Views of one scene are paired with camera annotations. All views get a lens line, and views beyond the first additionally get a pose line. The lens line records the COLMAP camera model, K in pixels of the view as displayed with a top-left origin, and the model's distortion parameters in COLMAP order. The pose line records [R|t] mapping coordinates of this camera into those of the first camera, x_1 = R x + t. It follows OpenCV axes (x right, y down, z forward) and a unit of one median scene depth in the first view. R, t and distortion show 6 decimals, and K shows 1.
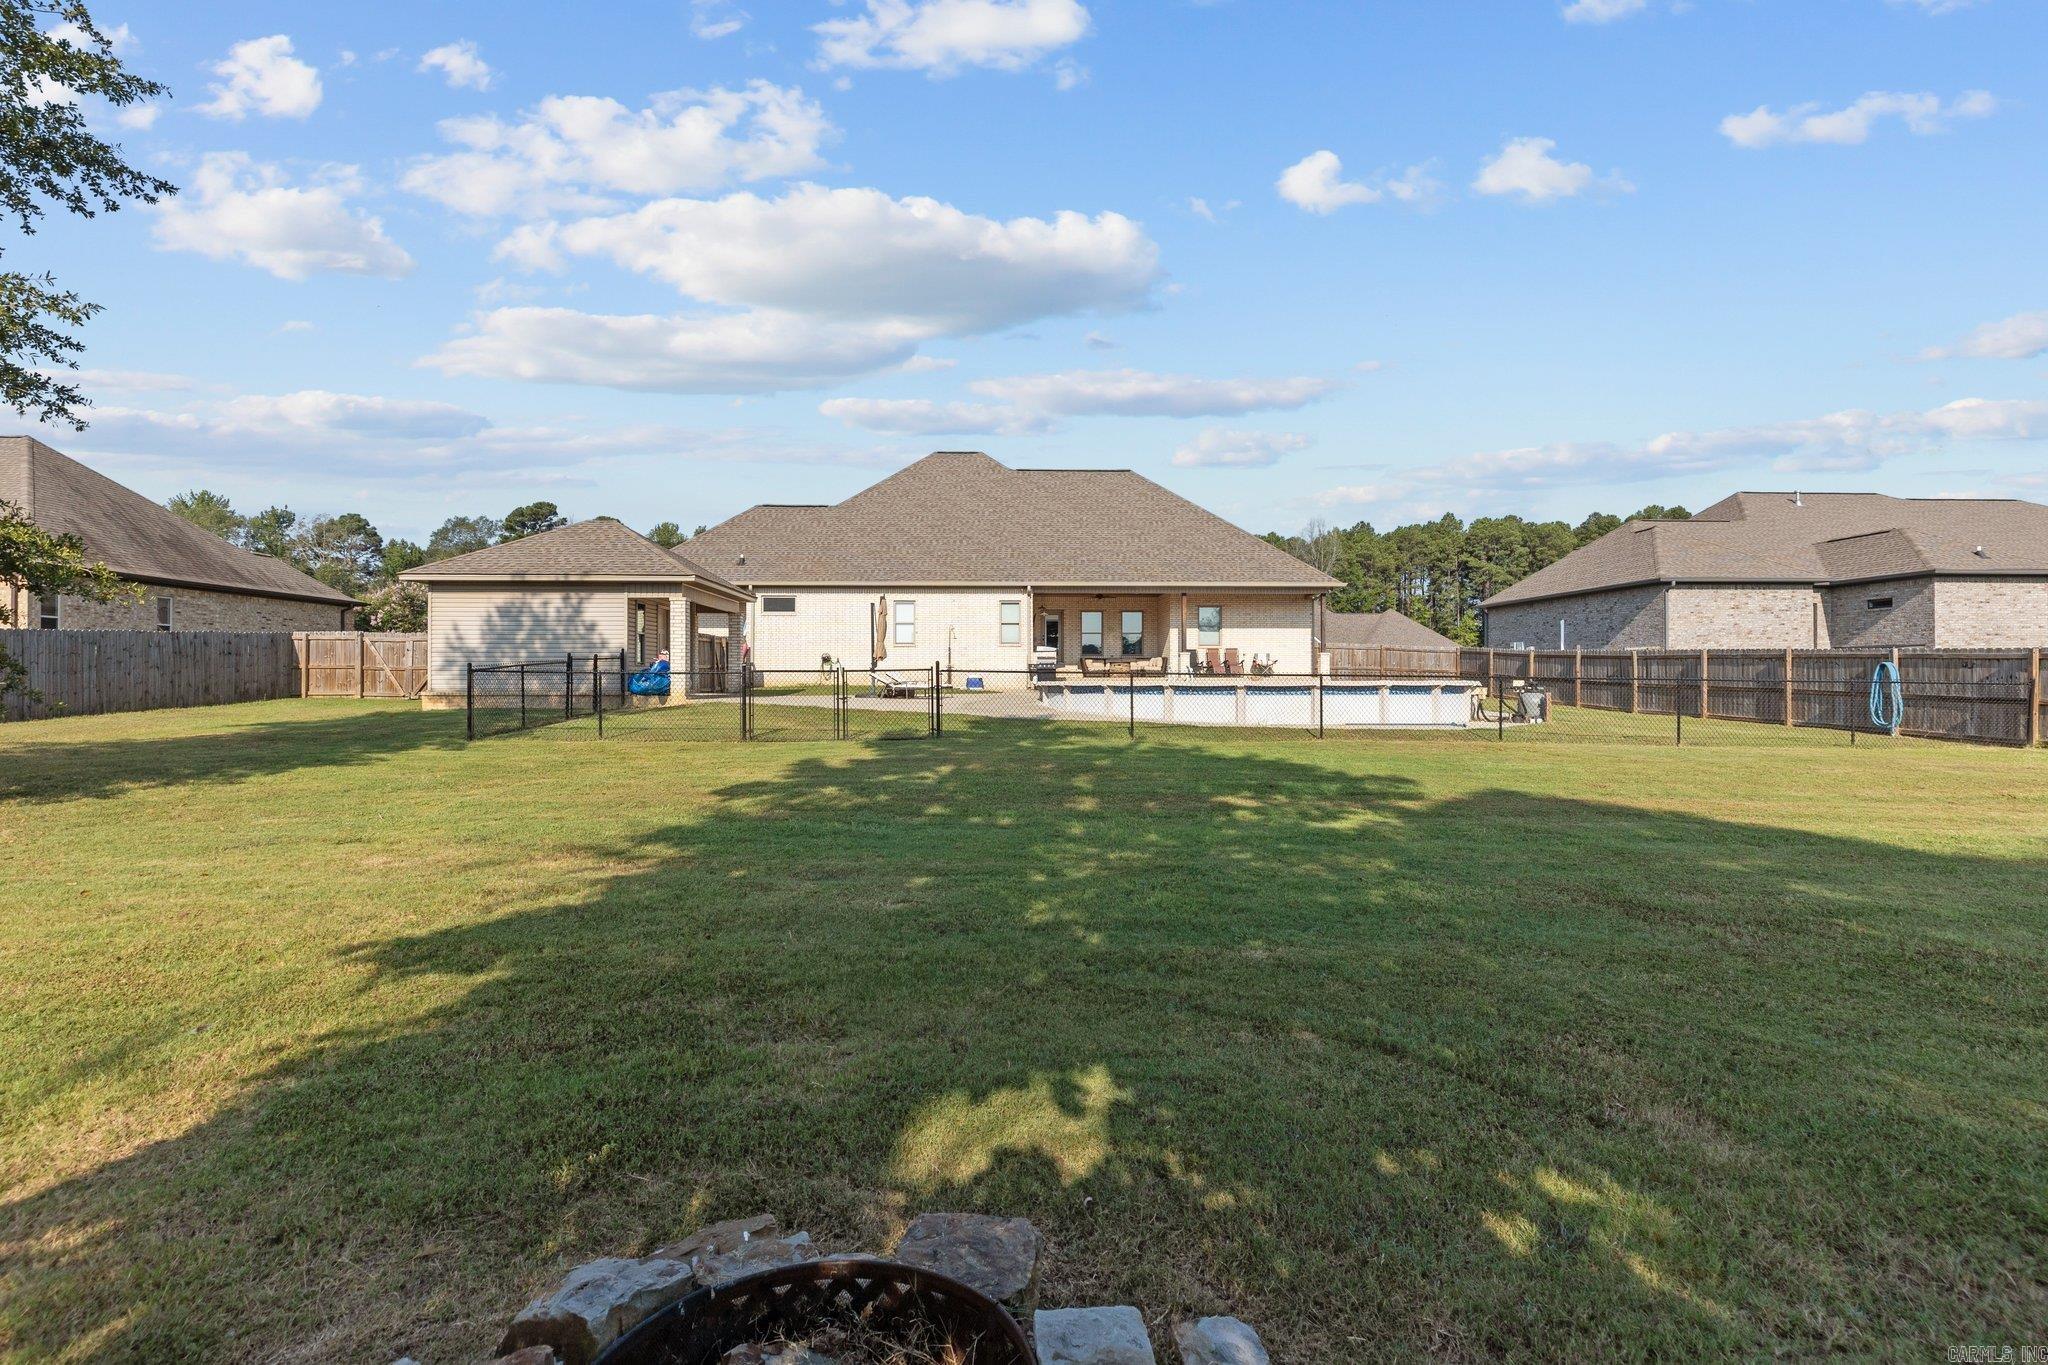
lens RADIAL K [[930.2, 0, 1024.6], [0, 930.2, 661.1], [0, 0, 1]] dist [0.004830, 0.000330]
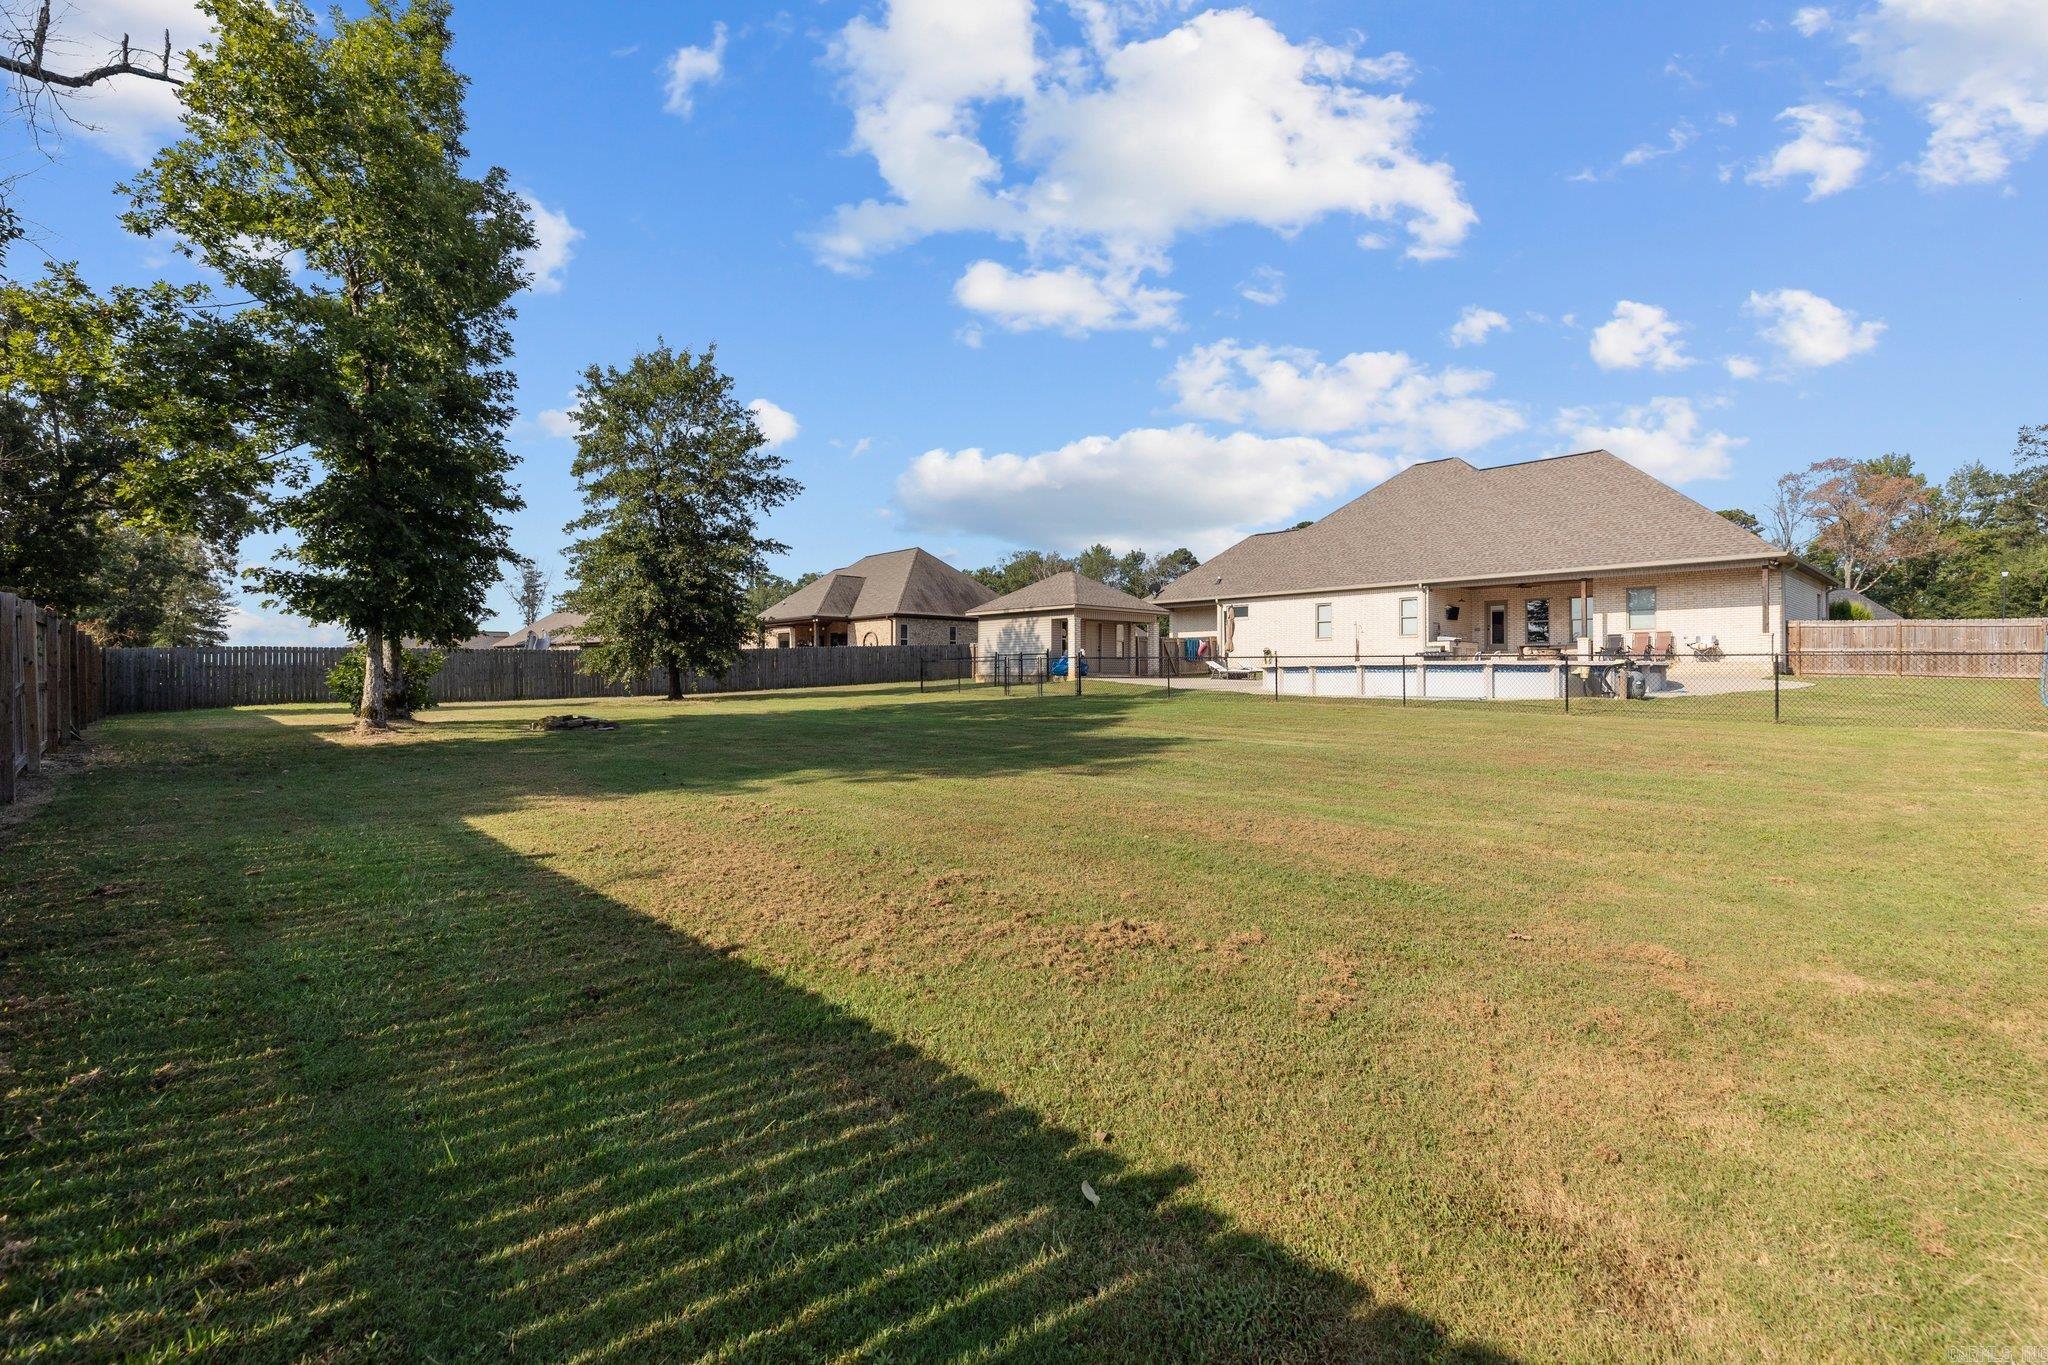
lens RADIAL K [[930.2, 0, 1024.6], [0, 930.2, 661.1], [0, 0, 1]] dist [0.004830, 0.000330]
pose [[0.648411, -0.012917, -0.761181, 0.688900], [0.015422, 0.999874, -0.003831, 0.012736], [0.761134, -0.009255, 0.648528, -0.127448]]
